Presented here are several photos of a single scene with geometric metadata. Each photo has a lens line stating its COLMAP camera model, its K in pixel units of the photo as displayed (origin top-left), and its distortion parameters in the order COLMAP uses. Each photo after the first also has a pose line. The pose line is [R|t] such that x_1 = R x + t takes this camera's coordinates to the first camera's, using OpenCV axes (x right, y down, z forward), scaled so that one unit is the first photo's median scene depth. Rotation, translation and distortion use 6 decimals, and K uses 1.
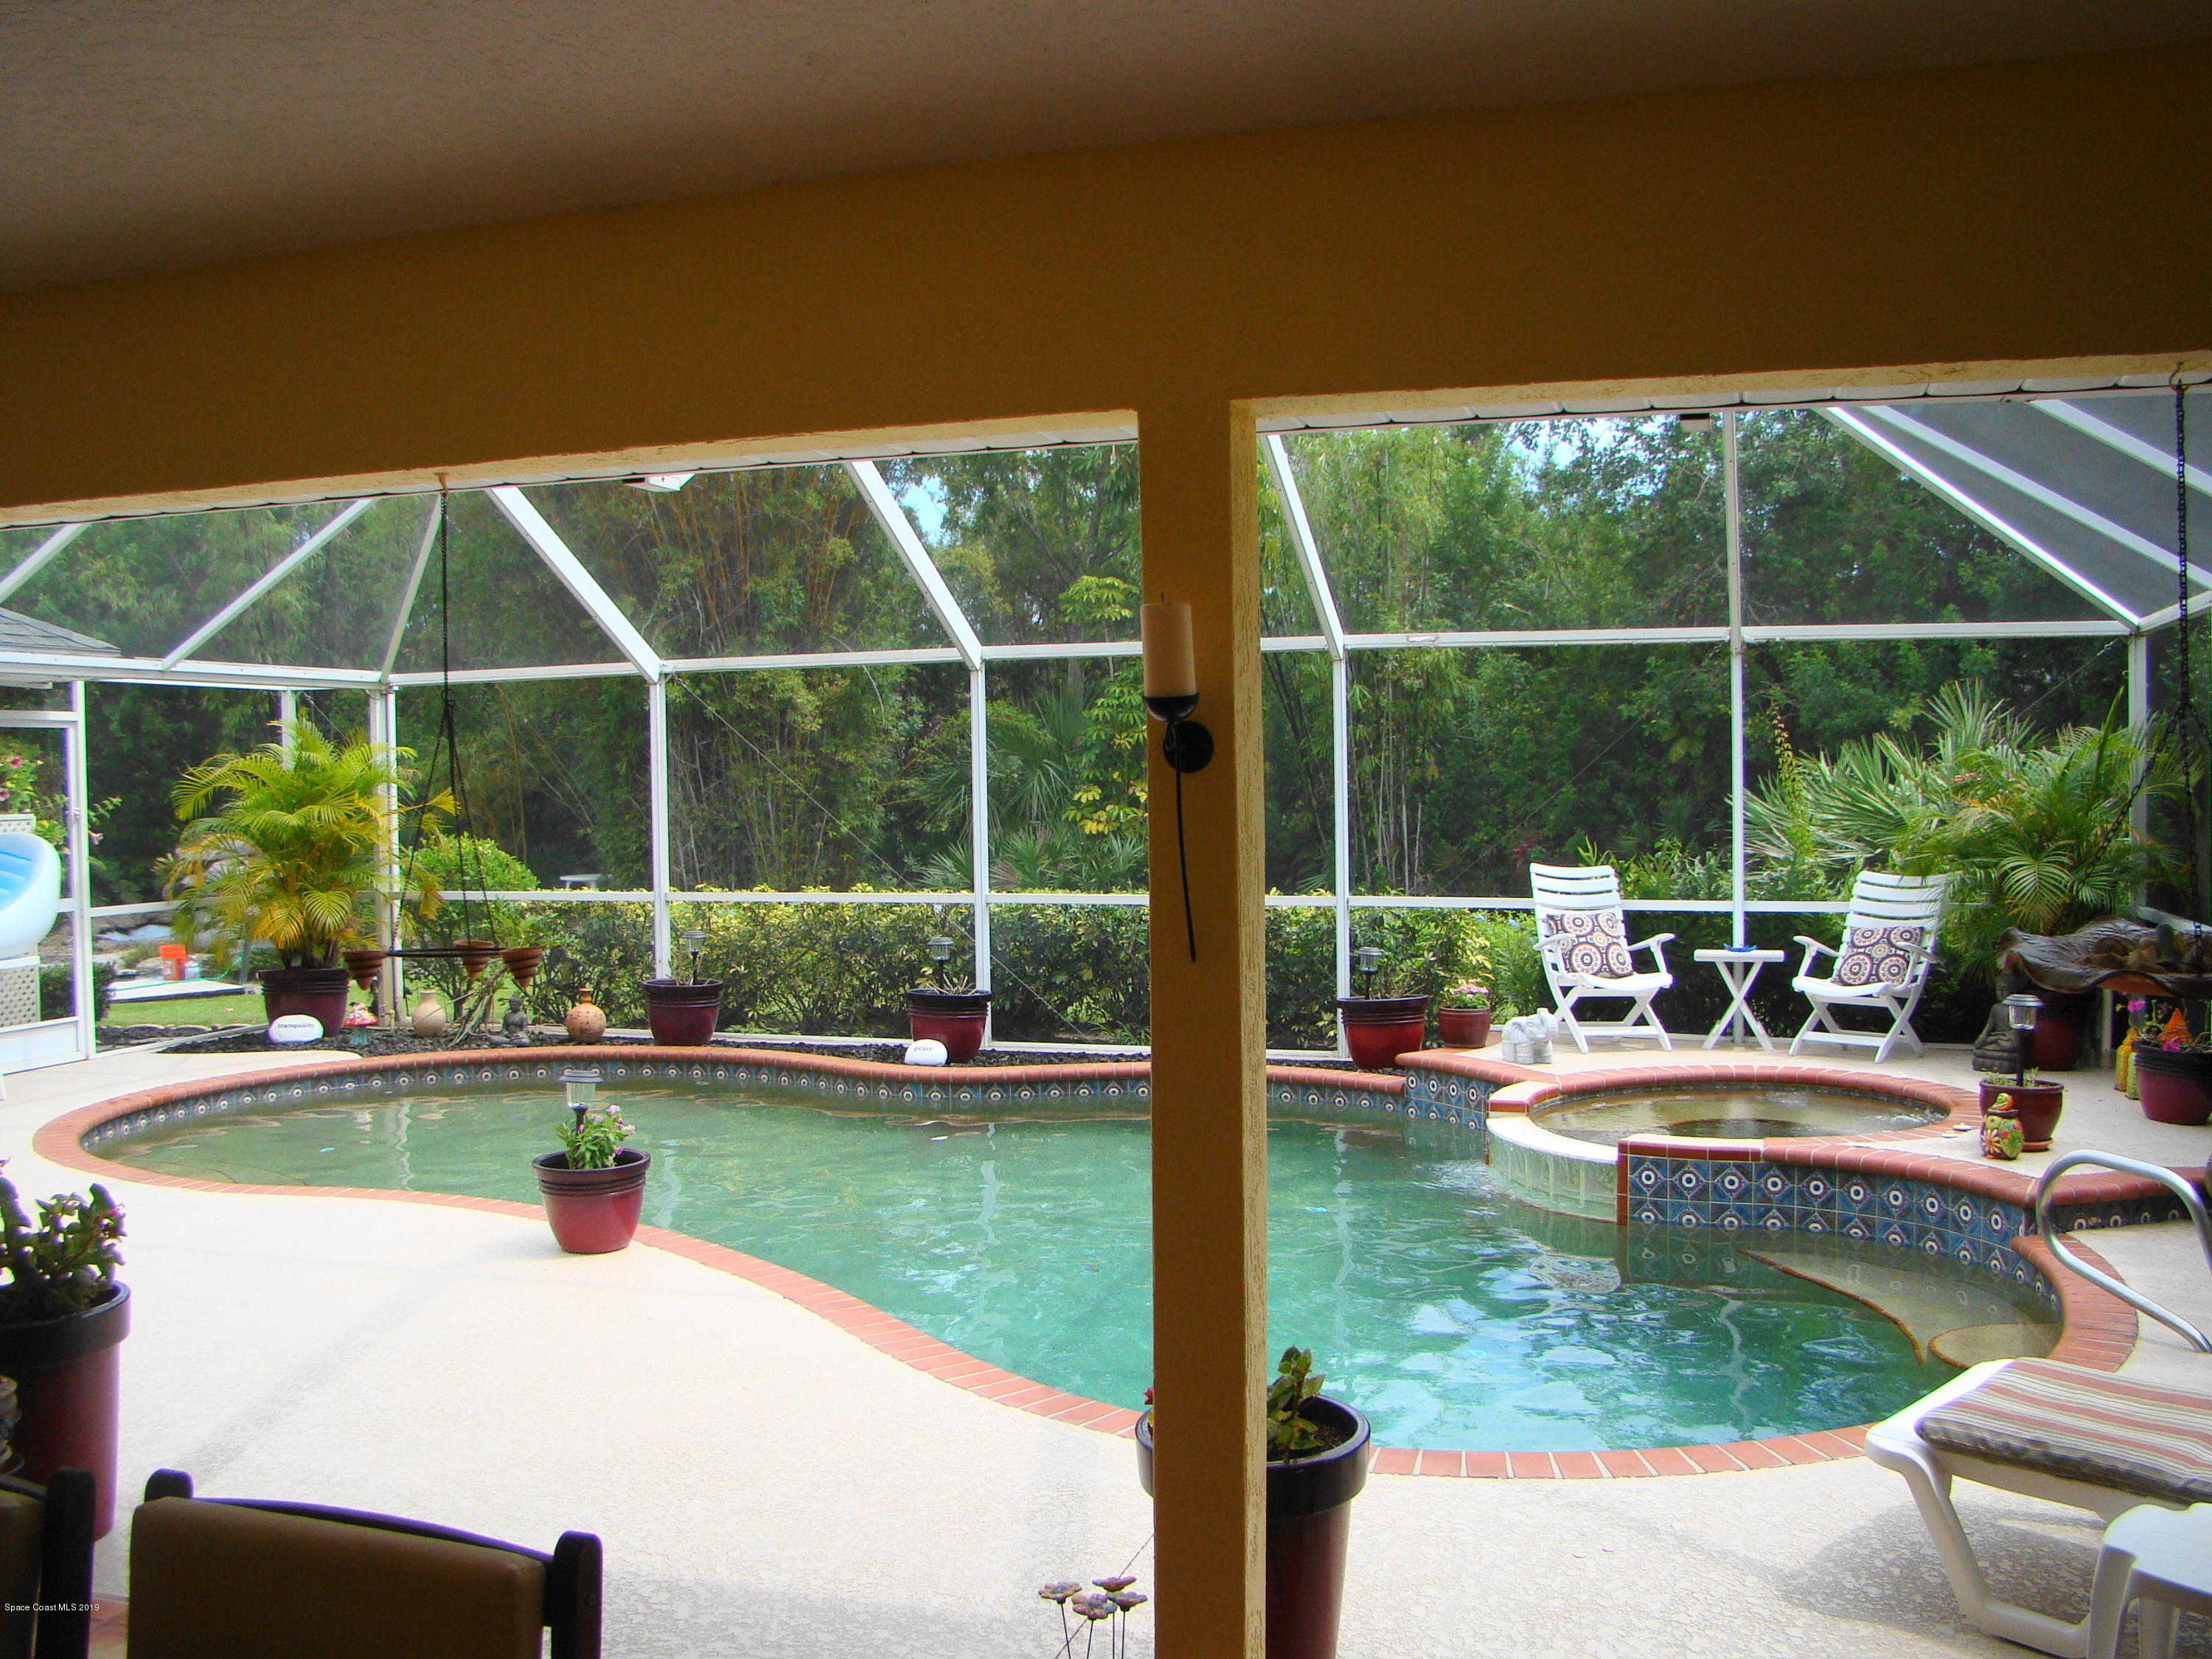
lens RADIAL K [[2135.3, 0, 1106.0], [0, 2135.3, 829.5], [0, 0, 1]] dist [-0.159601, 0.102544]
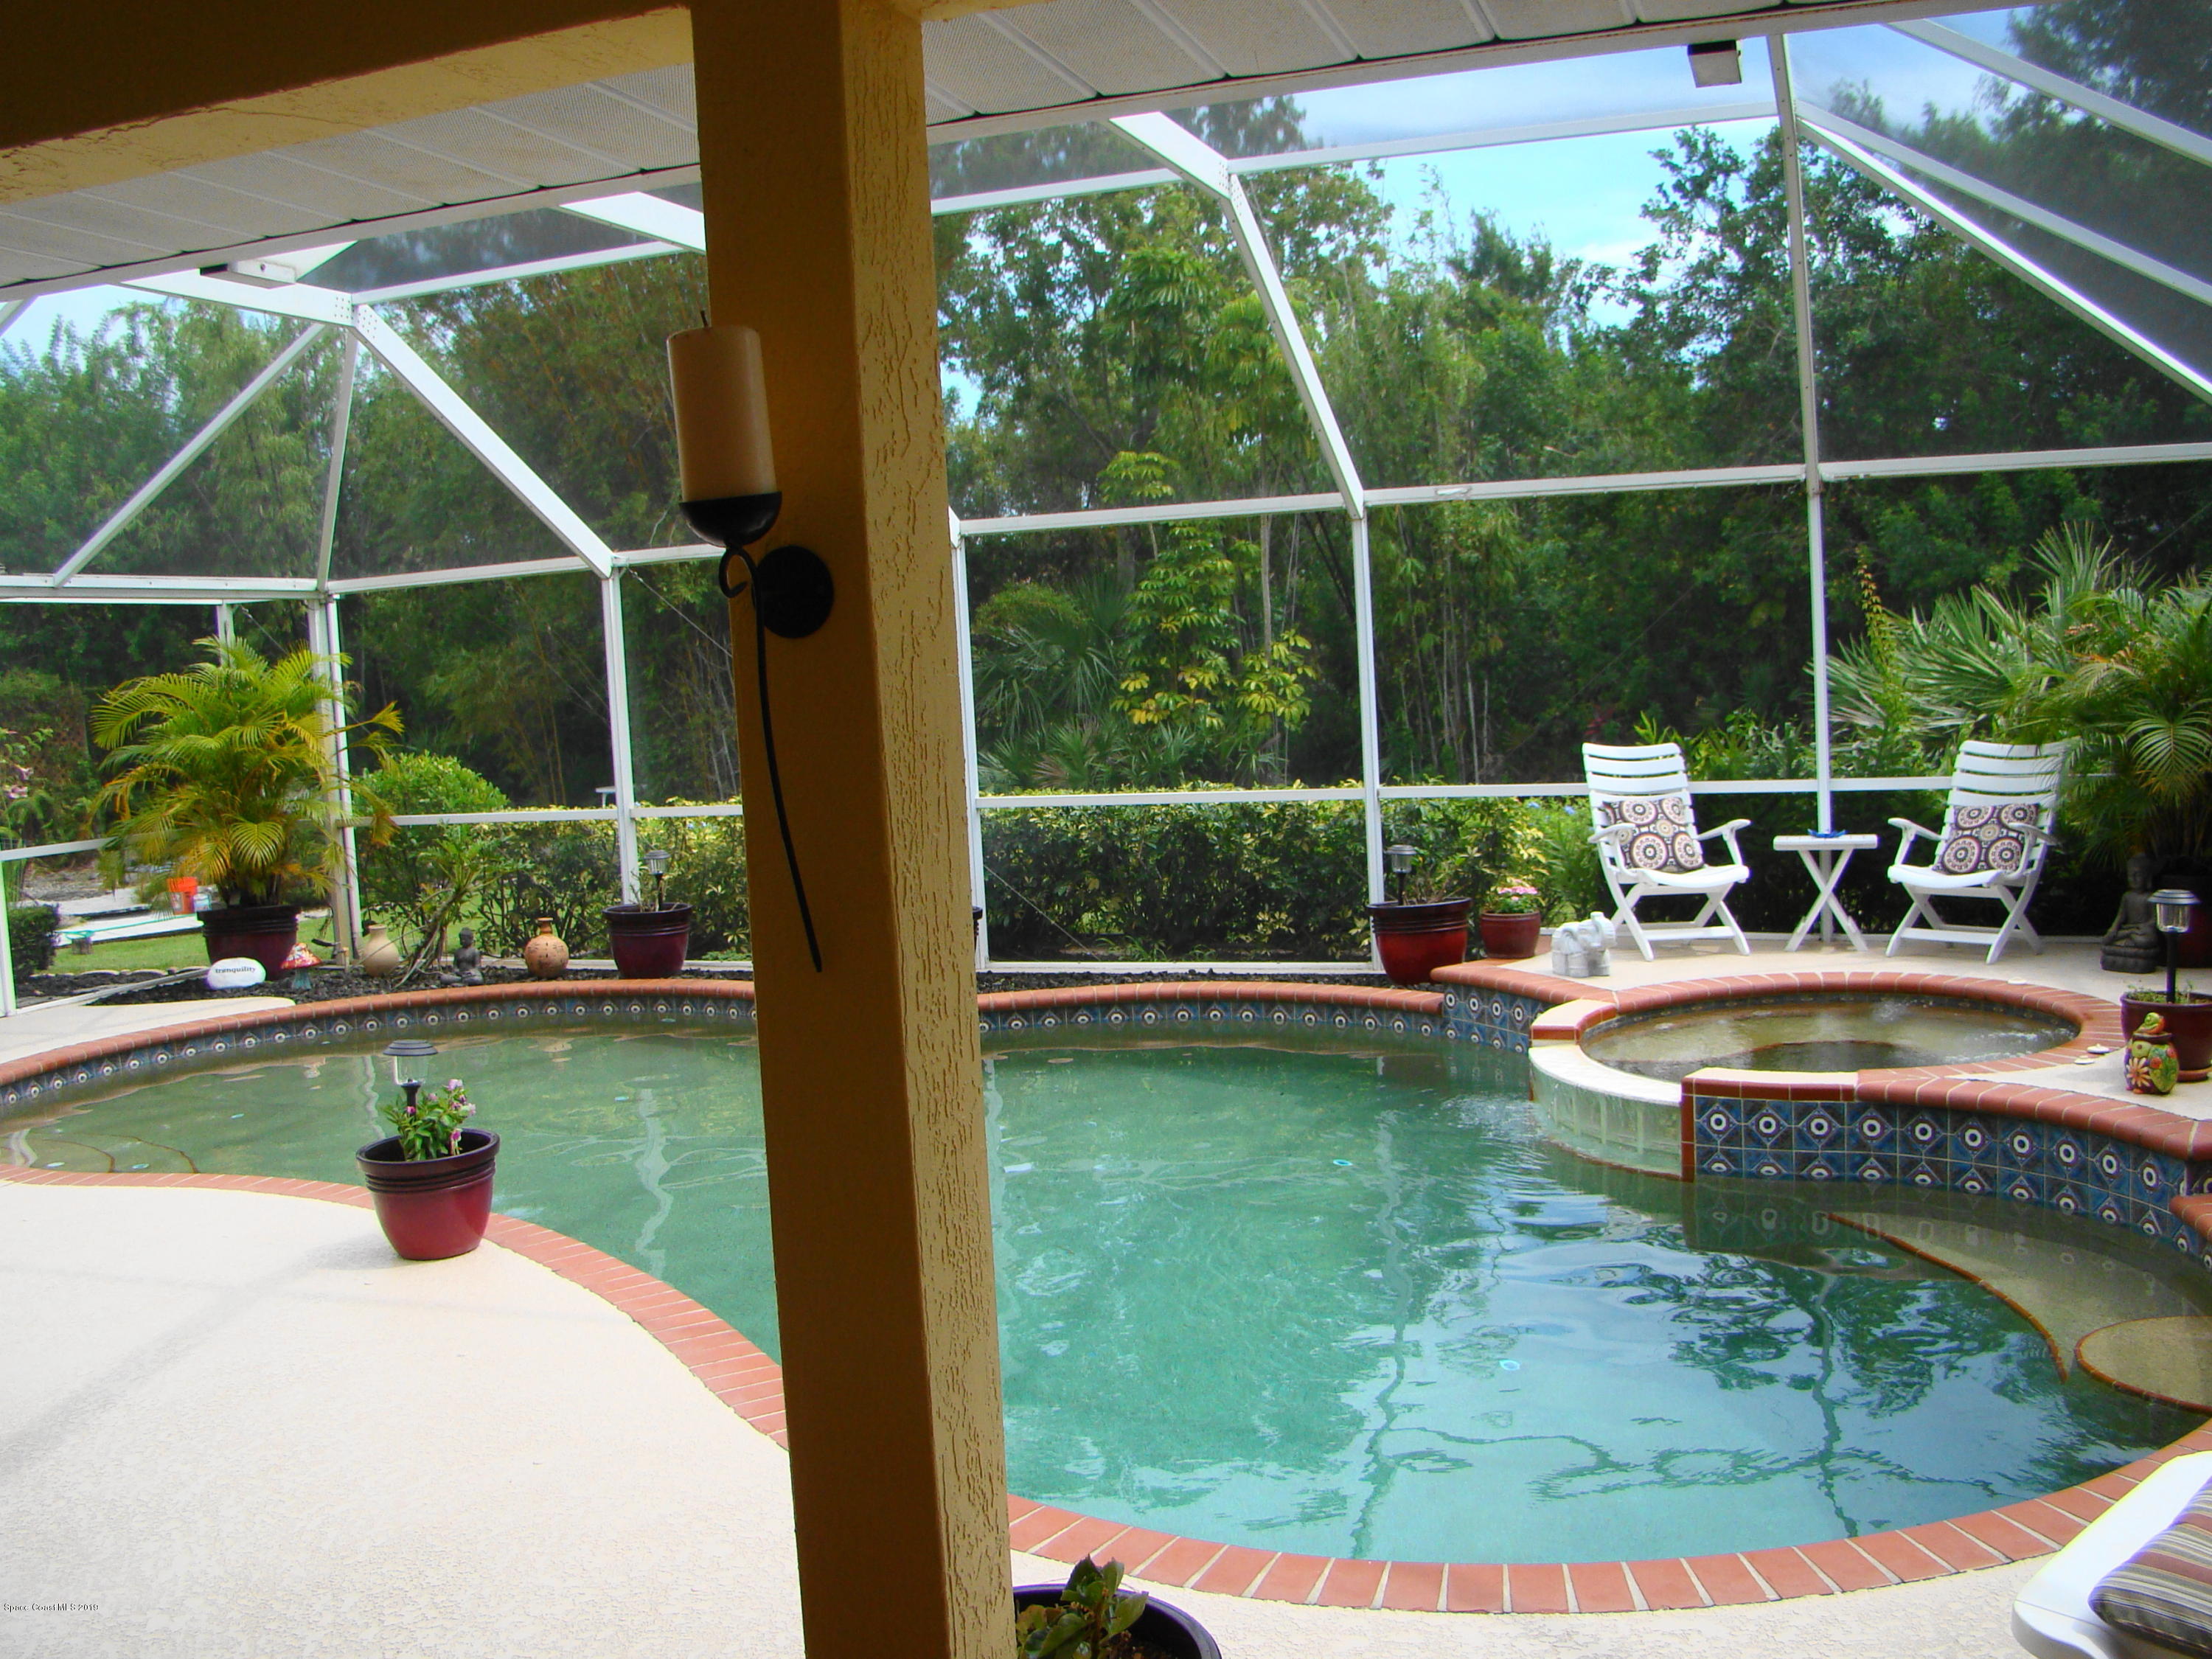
lens RADIAL K [[2135.3, 0, 1106.0], [0, 2135.3, 829.5], [0, 0, 1]] dist [-0.159601, 0.102544]
pose [[0.998574, -0.034163, -0.041020, 0.036828], [0.036246, 0.998033, 0.051154, -0.000489], [0.039191, -0.052568, 0.997848, 0.114892]]
